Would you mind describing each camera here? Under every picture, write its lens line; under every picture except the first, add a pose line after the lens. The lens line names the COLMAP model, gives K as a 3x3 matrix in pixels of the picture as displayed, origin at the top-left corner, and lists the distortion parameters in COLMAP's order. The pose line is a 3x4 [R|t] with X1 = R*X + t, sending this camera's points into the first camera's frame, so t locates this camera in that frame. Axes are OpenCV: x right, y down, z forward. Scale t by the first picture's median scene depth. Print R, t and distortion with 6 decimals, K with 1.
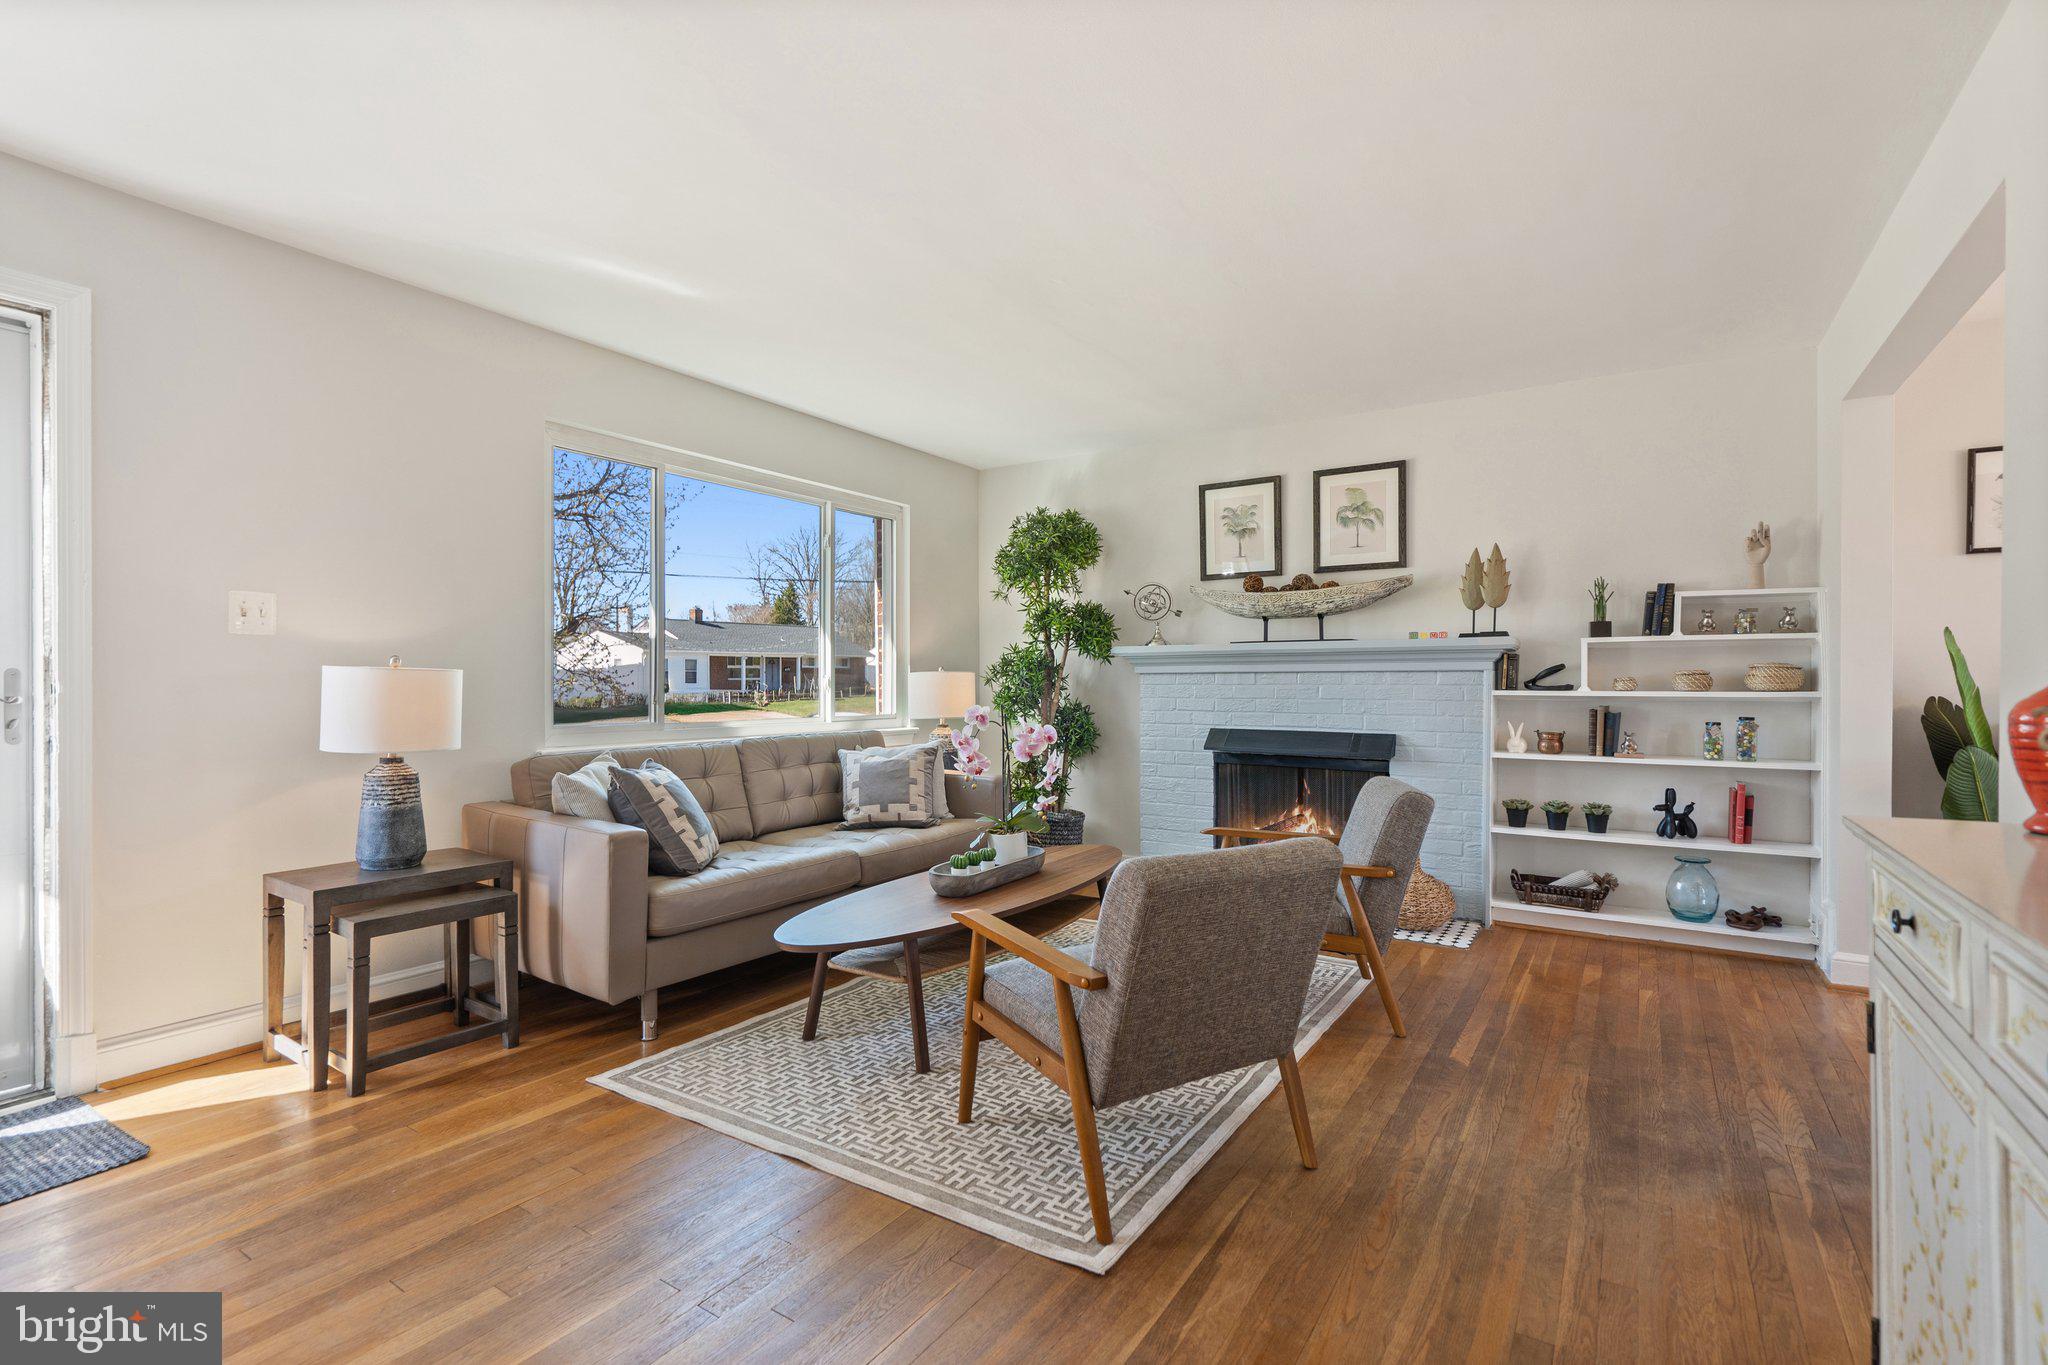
lens RADIAL K [[957.9, 0, 1027.9], [0, 957.9, 687.3], [0, 0, 1]] dist [-0.005109, 0.000403]
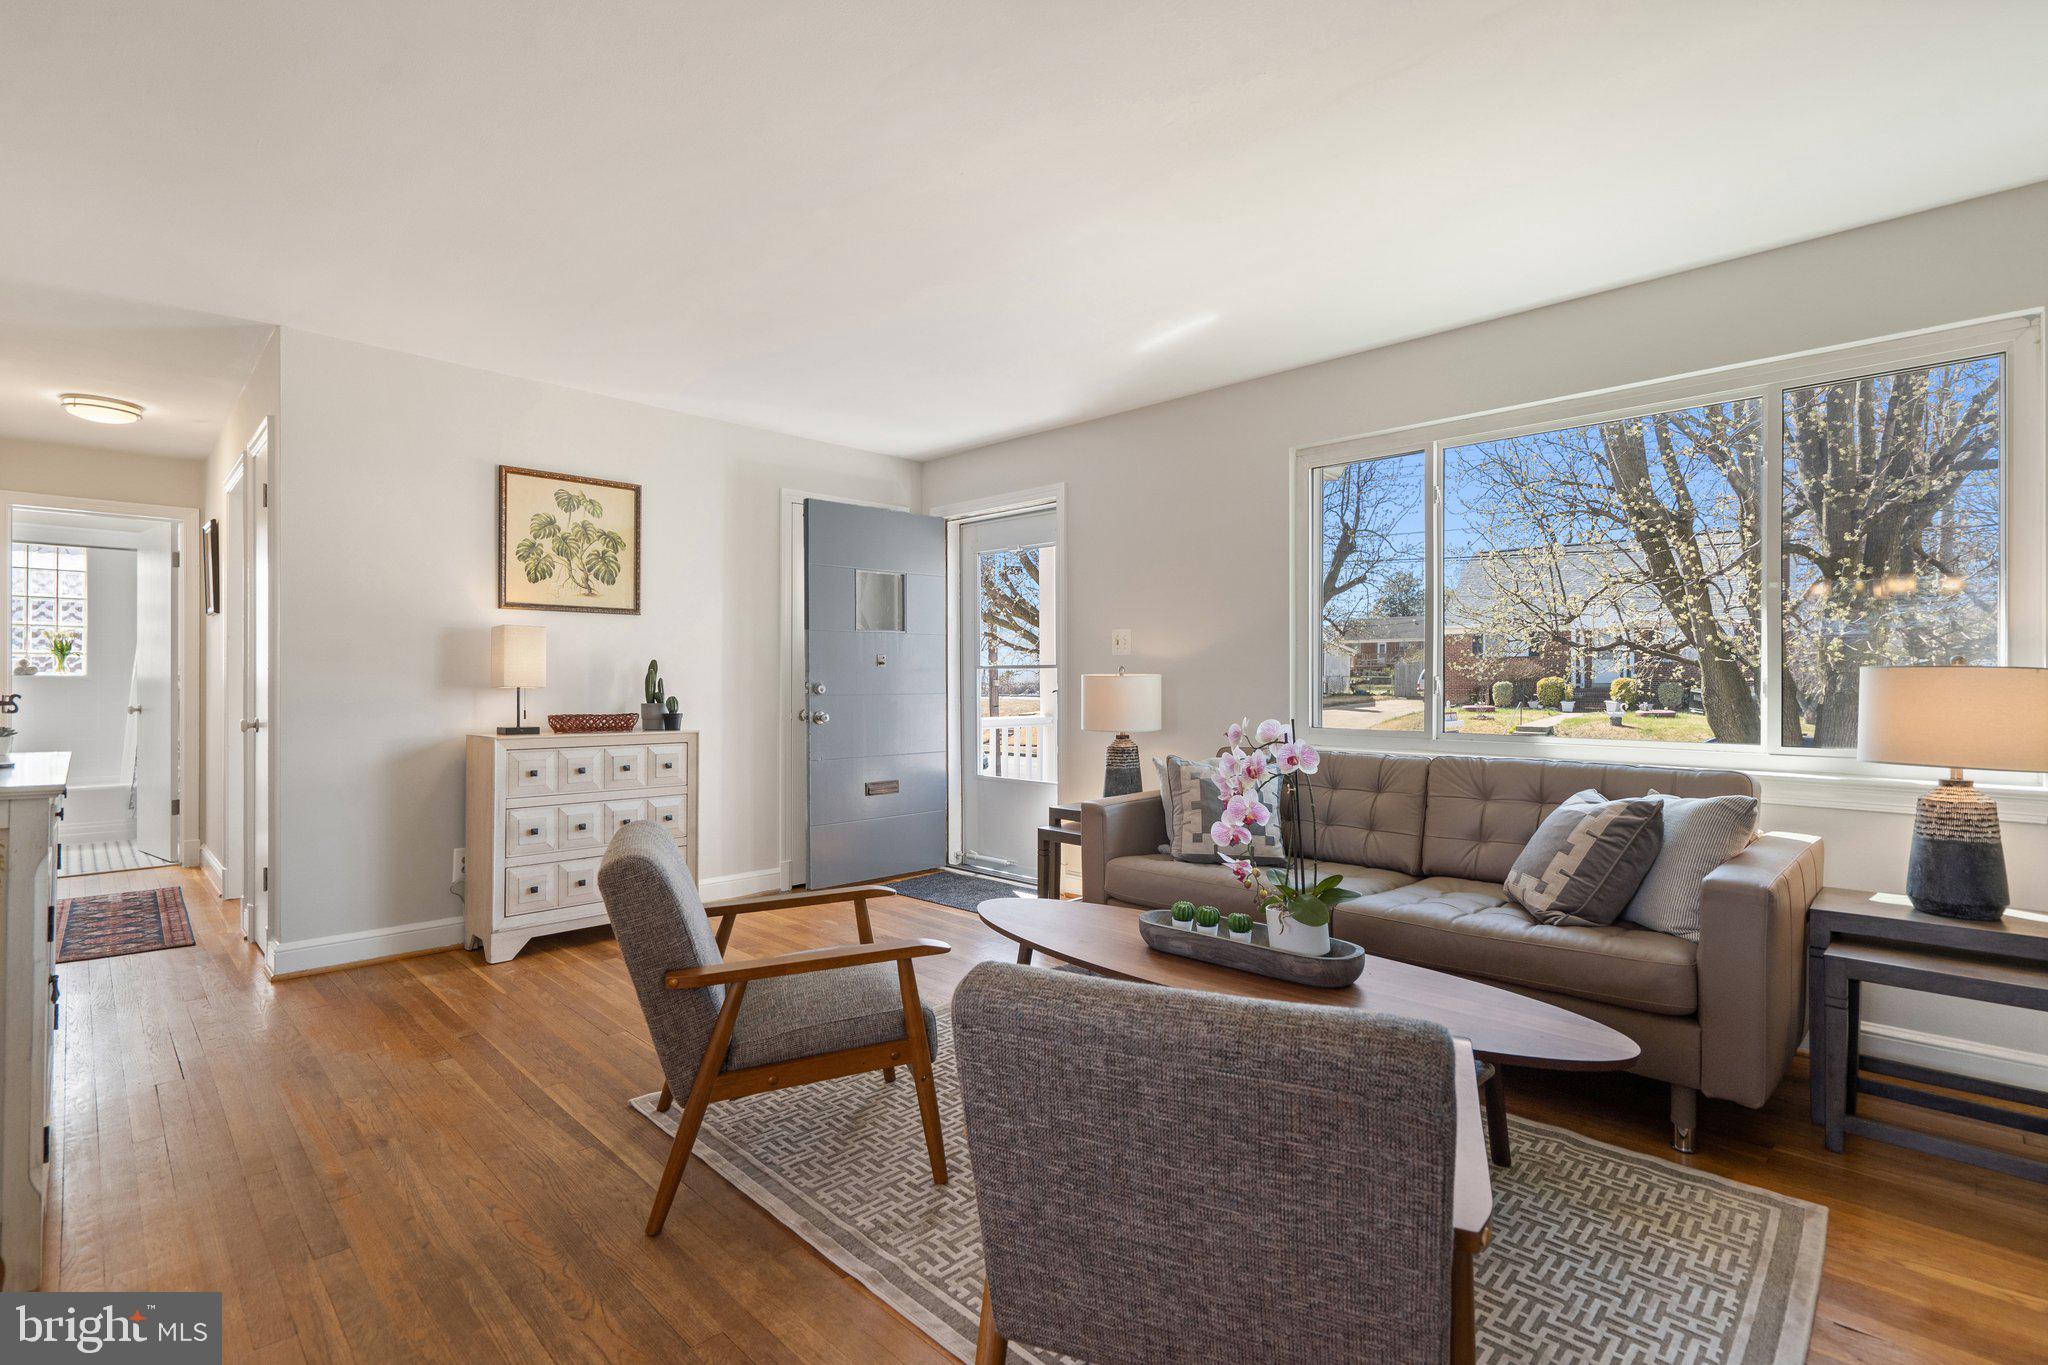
lens RADIAL K [[957.9, 0, 1028.6], [0, 957.9, 683.7], [0, 0, 1]] dist [-0.005109, 0.000403]
pose [[-0.211588, -0.000810, -0.977359, 0.547648], [0.002462, 0.999996, -0.001362, -0.010557], [0.977356, -0.002695, -0.211585, 0.749250]]
